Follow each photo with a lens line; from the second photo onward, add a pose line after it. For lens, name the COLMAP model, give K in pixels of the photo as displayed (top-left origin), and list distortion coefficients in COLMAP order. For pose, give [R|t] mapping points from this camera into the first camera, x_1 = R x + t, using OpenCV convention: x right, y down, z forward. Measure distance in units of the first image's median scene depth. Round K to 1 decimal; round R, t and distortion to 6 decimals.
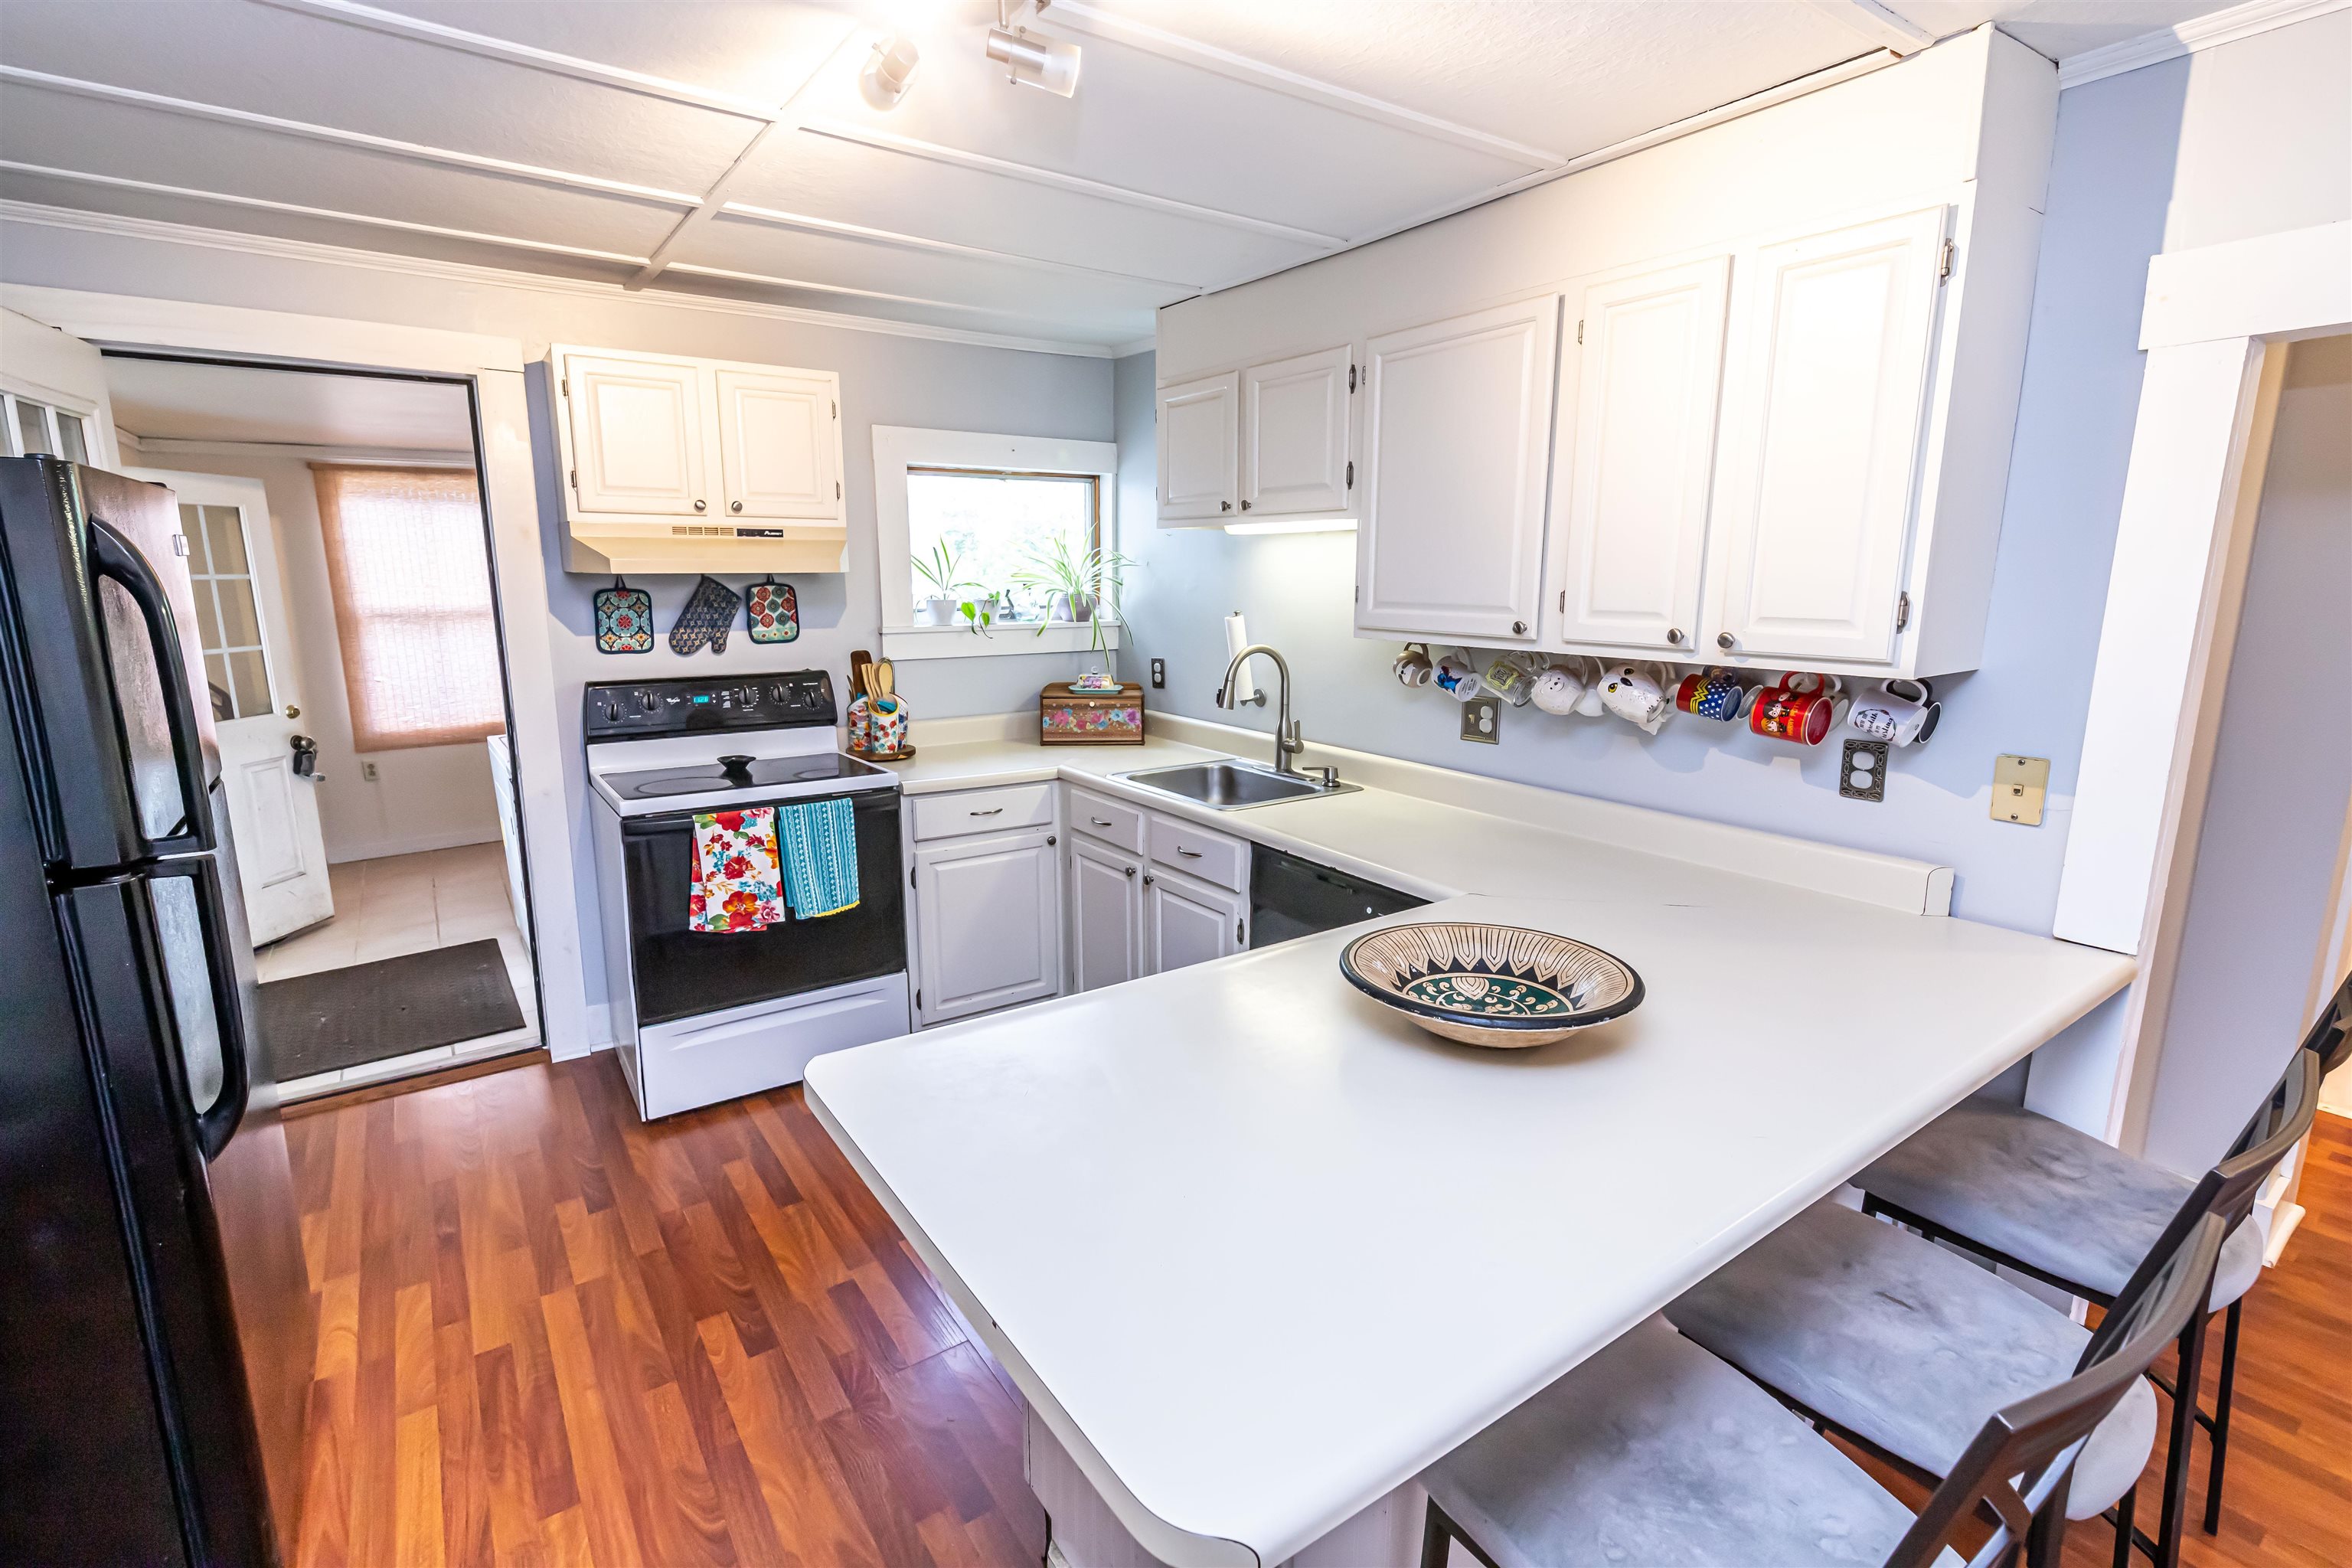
lens RADIAL K [[1075.1, 0, 1164.4], [0, 1075.1, 778.0], [0, 0, 1]] dist [0.010609, -0.001645]
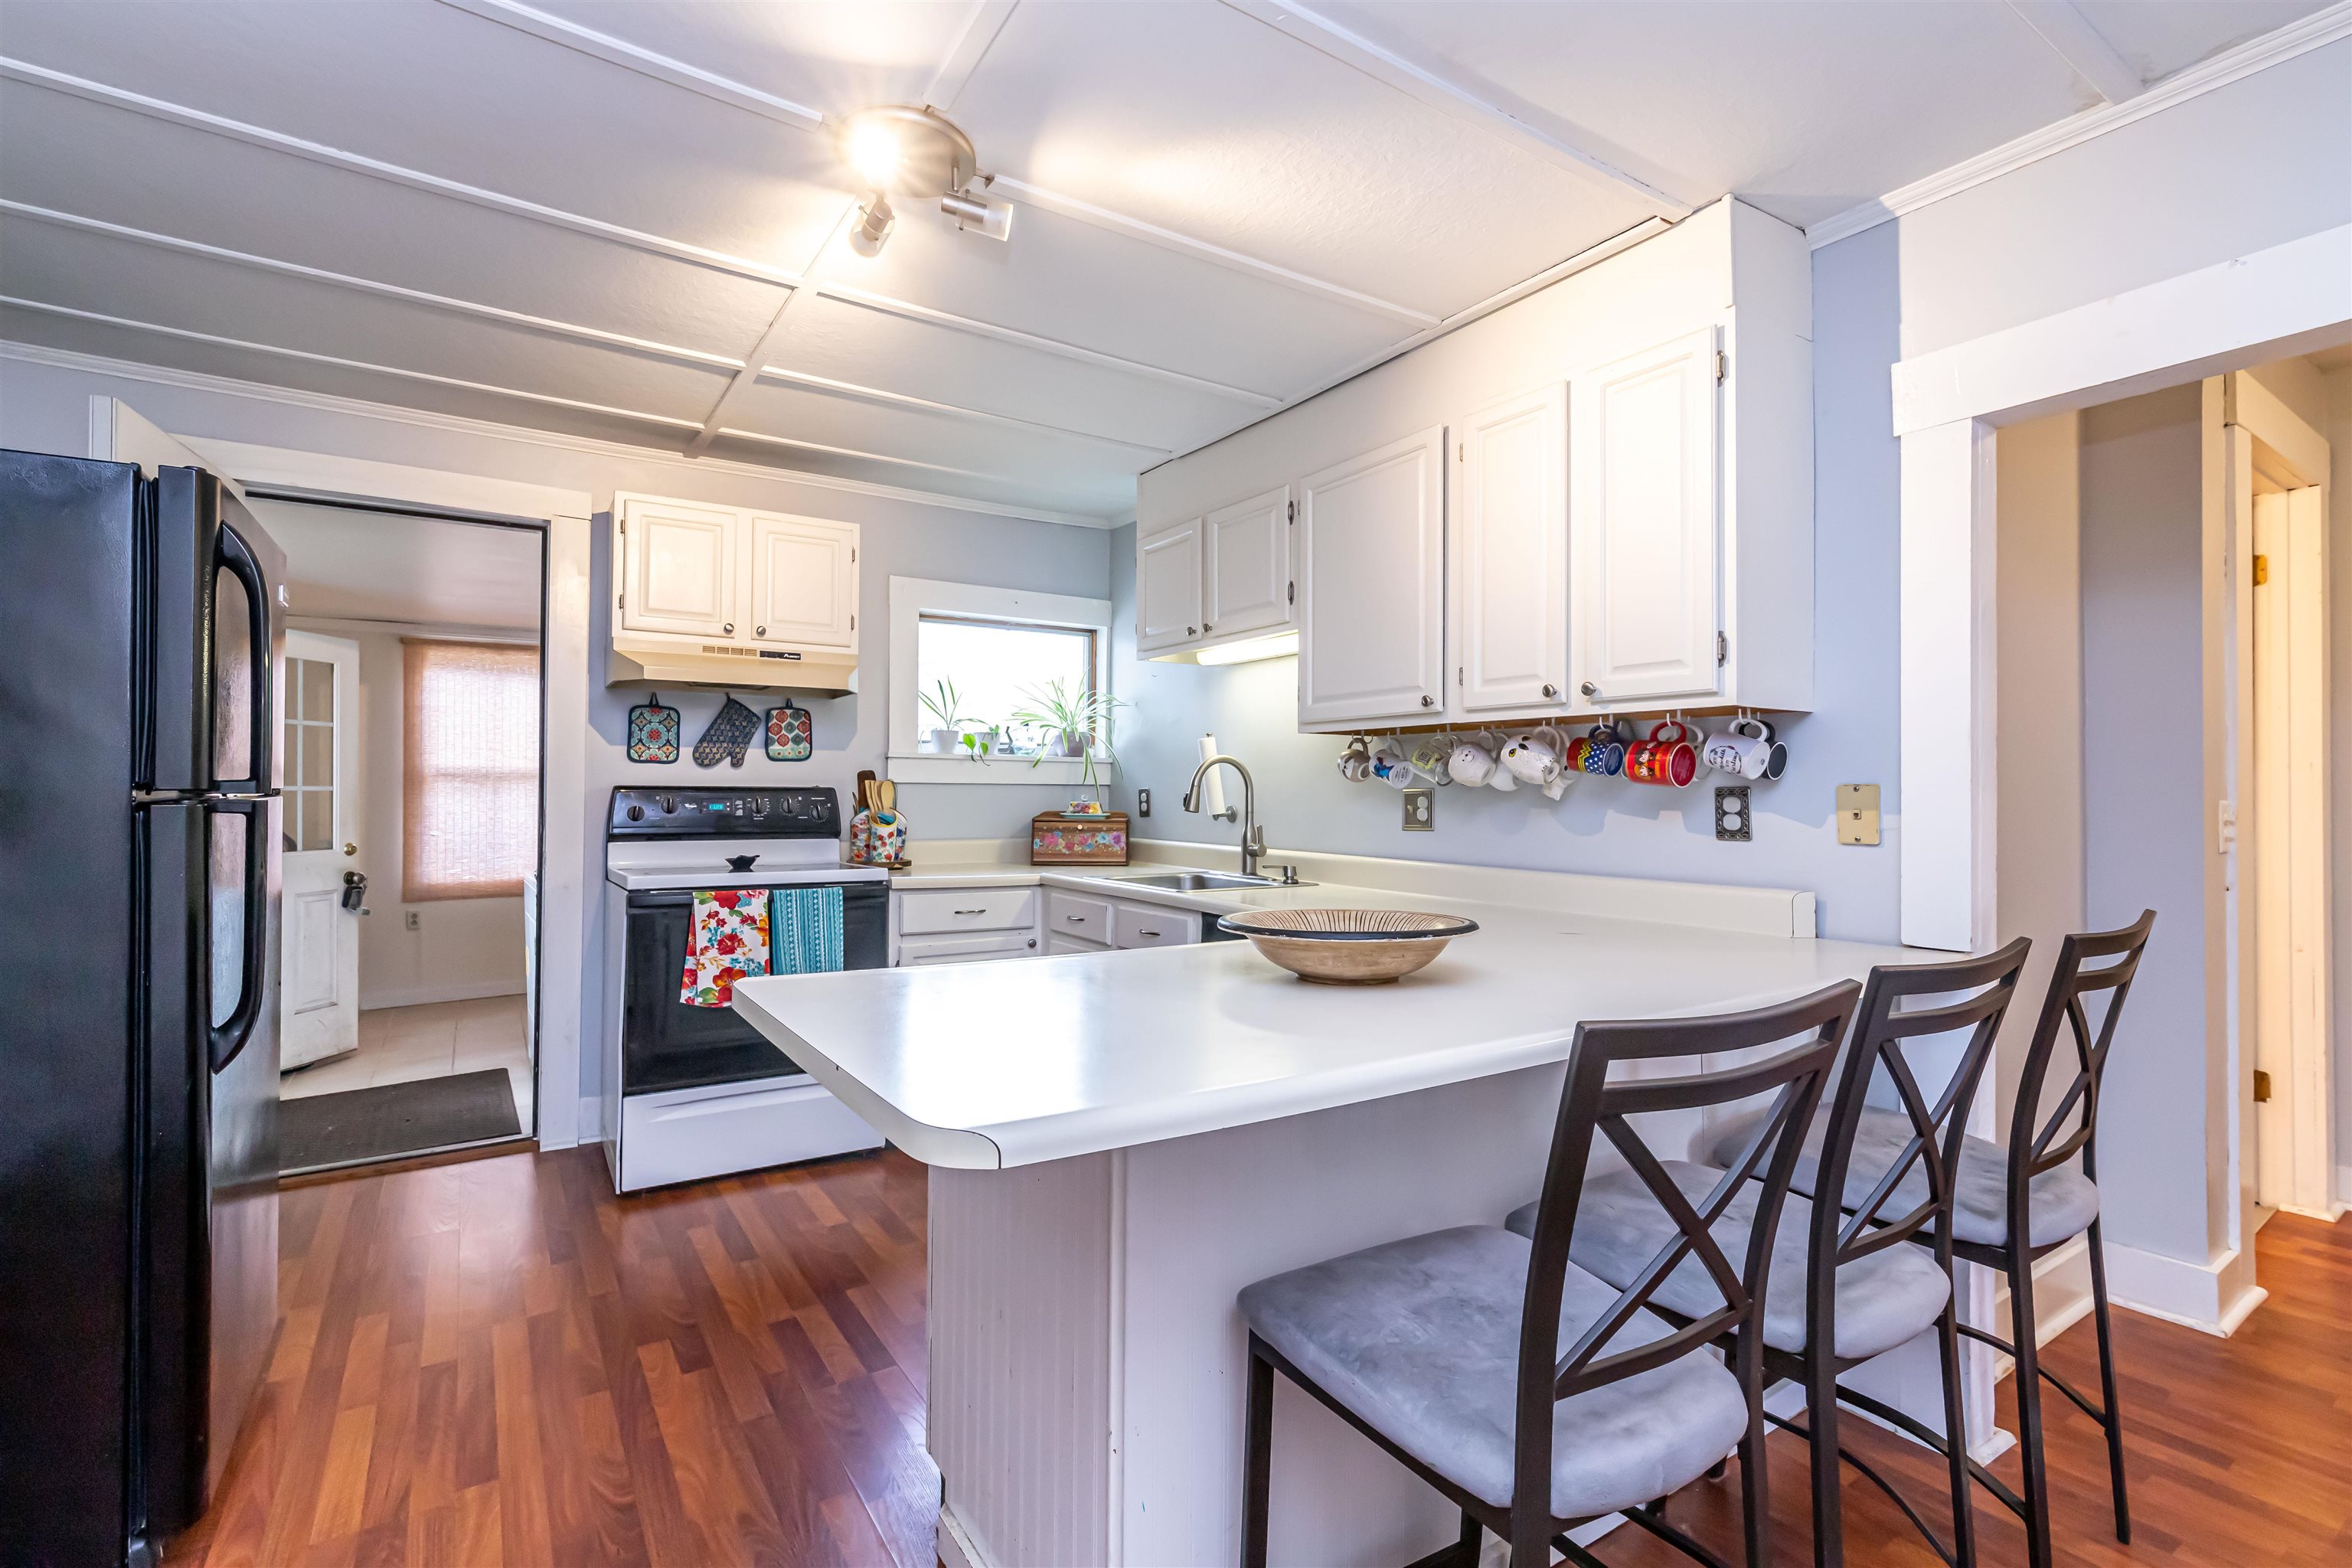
lens RADIAL K [[1075.1, 0, 1175.3], [0, 1075.1, 785.9], [0, 0, 1]] dist [0.010609, -0.001645]
pose [[0.999516, 0.004863, -0.030730, 0.093401], [-0.010875, 0.980014, -0.198633, 0.159301], [0.029150, 0.198871, 0.979592, -0.084796]]
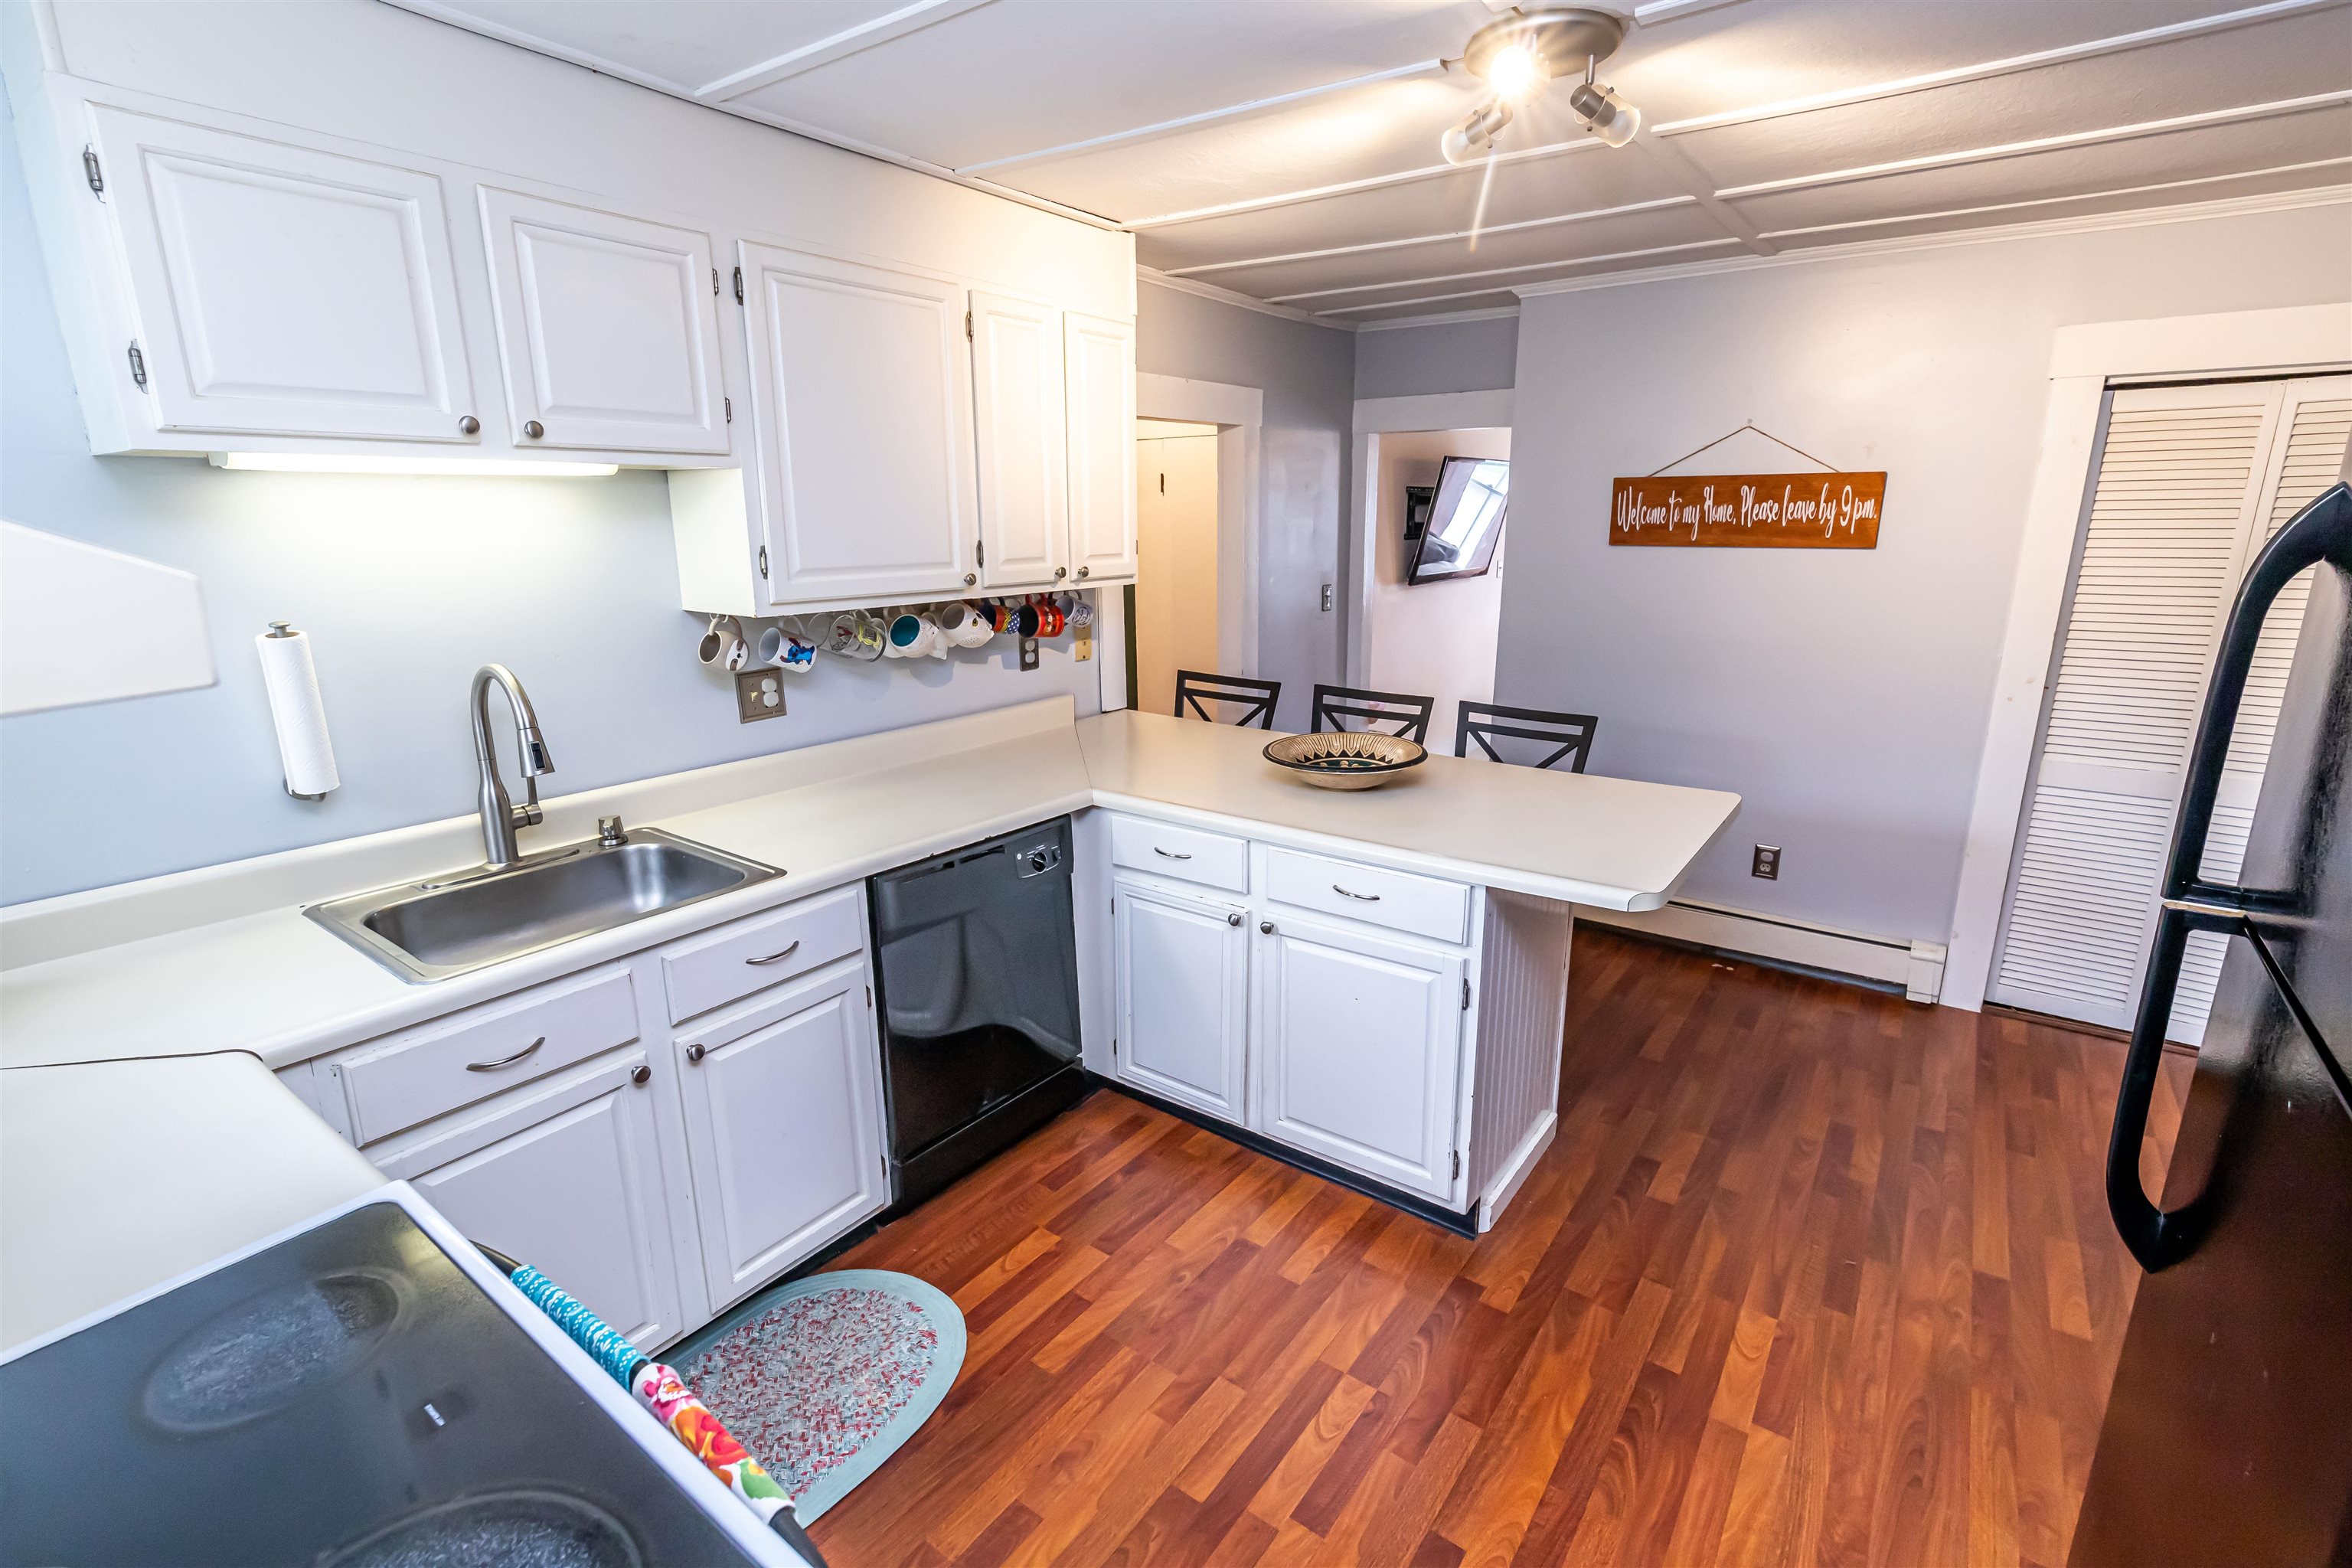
lens RADIAL K [[1075.1, 0, 1165.7], [0, 1075.1, 797.7], [0, 0, 1]] dist [0.010609, -0.001645]
pose [[-0.317994, -0.249698, 0.914620, -0.761138], [0.183045, 0.930376, 0.317641, -0.227273], [-0.930255, 0.268425, -0.250148, 1.059002]]
